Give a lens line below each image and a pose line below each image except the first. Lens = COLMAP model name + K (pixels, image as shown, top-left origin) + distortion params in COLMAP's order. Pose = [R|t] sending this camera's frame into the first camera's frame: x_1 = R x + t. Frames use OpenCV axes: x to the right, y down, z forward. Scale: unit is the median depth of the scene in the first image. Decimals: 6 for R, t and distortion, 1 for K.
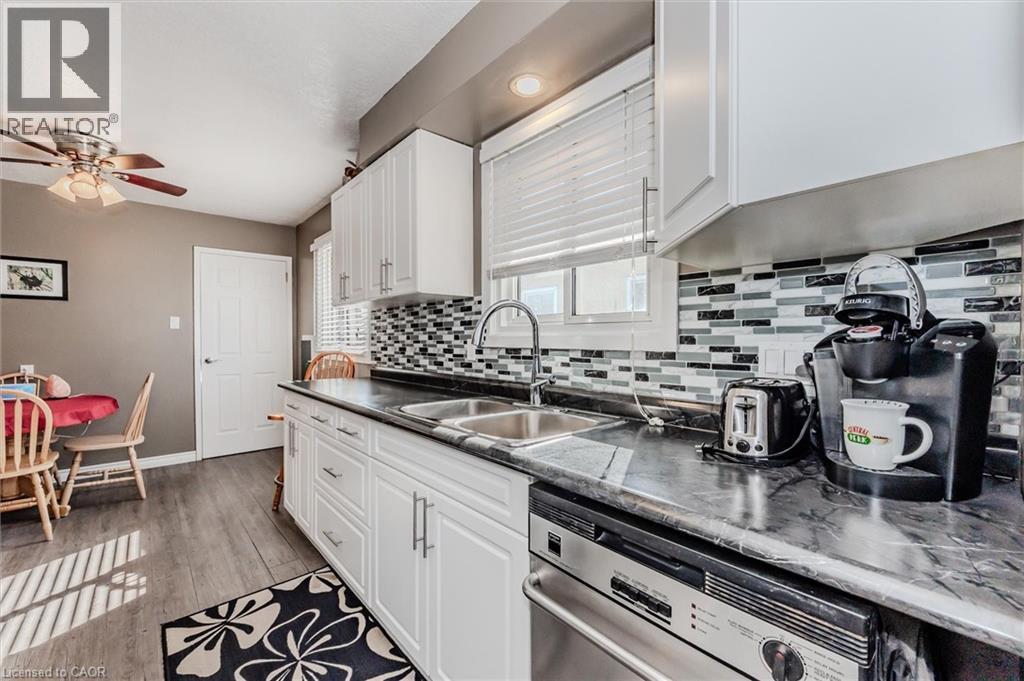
lens RADIAL K [[419.0, 0, 509.4], [0, 419.0, 343.7], [0, 0, 1]] dist [-0.000976, 0.000890]
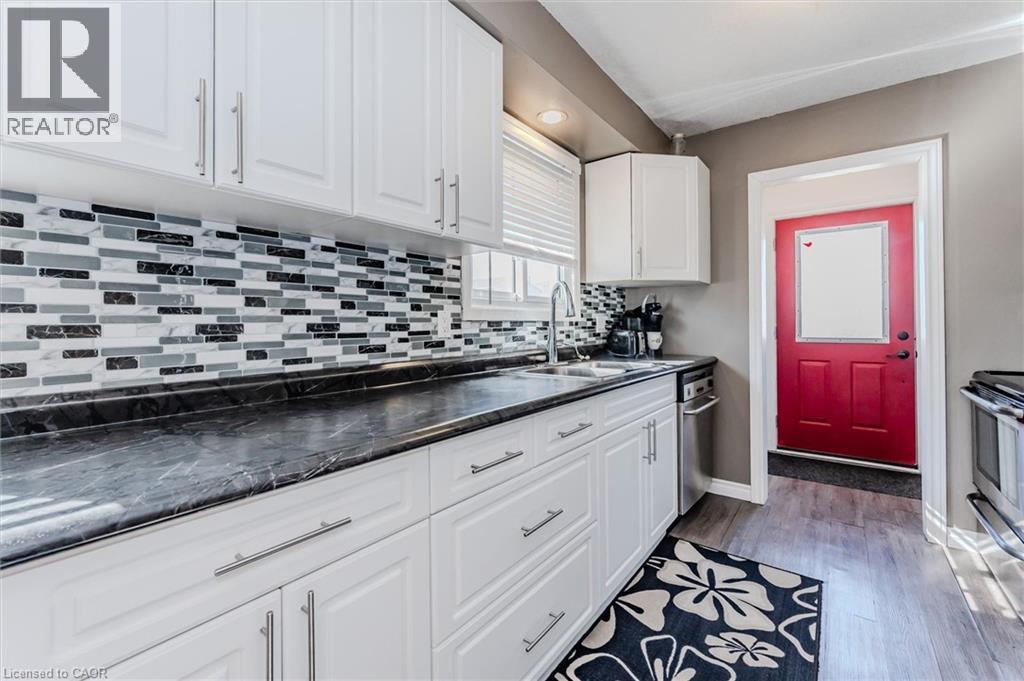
lens RADIAL K [[419.0, 0, 507.5], [0, 419.0, 306.0], [0, 0, 1]] dist [-0.000976, 0.000890]
pose [[-0.168946, 0.002331, 0.985623, -0.834004], [-0.026290, 0.999631, -0.006871, -0.016585], [-0.985275, -0.027073, -0.168823, 0.950510]]
